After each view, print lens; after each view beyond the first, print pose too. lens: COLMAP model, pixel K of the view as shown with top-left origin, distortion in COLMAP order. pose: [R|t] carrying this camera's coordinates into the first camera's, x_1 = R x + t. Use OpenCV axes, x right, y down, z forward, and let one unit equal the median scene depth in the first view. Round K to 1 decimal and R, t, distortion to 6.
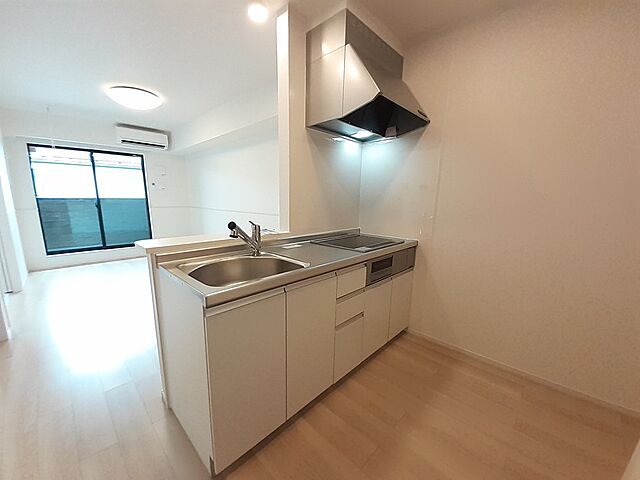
lens RADIAL K [[252.1, 0, 319.6], [0, 252.1, 246.8], [0, 0, 1]] dist [-0.000662, -0.010933]
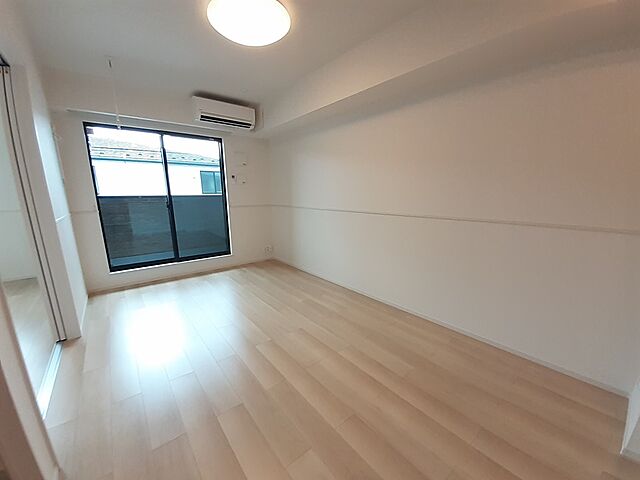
lens RADIAL K [[252.1, 0, 319.6], [0, 252.1, 246.8], [0, 0, 1]] dist [-0.000662, -0.010933]
pose [[0.991674, 0.006063, -0.128628, -0.321721], [-0.003260, 0.999753, 0.021988, -0.055674], [0.128729, -0.021385, 0.991449, 0.282122]]
